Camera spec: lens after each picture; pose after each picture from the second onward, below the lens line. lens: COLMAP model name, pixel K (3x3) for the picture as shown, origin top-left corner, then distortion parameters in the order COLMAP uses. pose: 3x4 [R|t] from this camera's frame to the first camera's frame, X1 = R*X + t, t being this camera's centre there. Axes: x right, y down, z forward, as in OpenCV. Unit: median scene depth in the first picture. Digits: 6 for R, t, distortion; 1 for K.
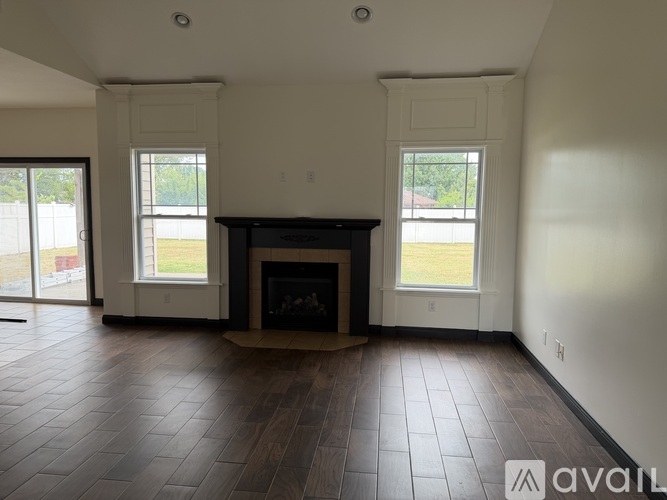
lens RADIAL K [[470.7, 0, 333.5], [0, 470.7, 250.0], [0, 0, 1]] dist [0.140372, -0.230148]
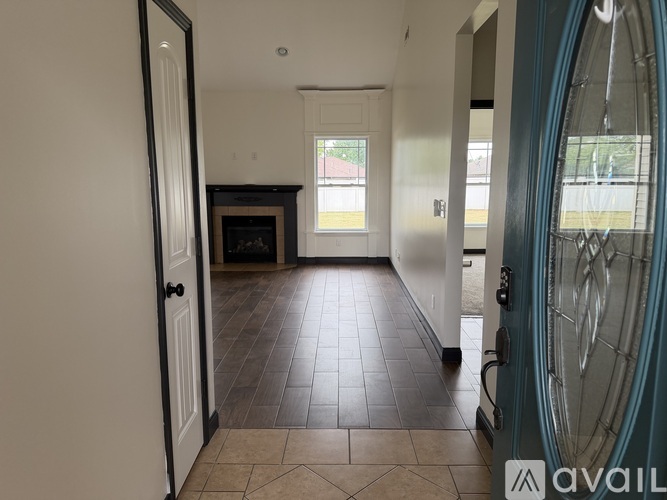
lens RADIAL K [[470.7, 0, 333.5], [0, 470.7, 250.0], [0, 0, 1]] dist [0.140372, -0.230148]
pose [[0.994878, -0.029705, 0.096624, 0.044426], [0.024058, 0.997963, 0.059090, 0.051672], [-0.098183, -0.056463, 0.993565, -0.487101]]
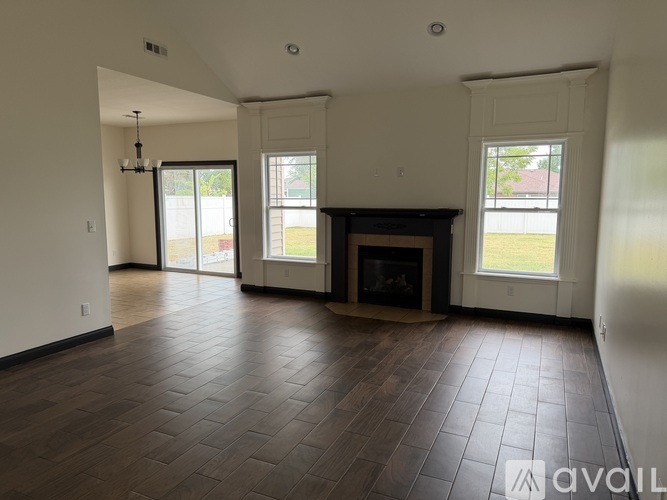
lens RADIAL K [[466.9, 0, 334.6], [0, 466.9, 254.4], [0, 0, 1]] dist [0.141757, -0.222492]
pose [[0.952504, 0.030036, -0.303041, 0.149332], [-0.020875, 0.999223, 0.033426, 0.009075], [0.303809, -0.025512, 0.952391, -0.132662]]
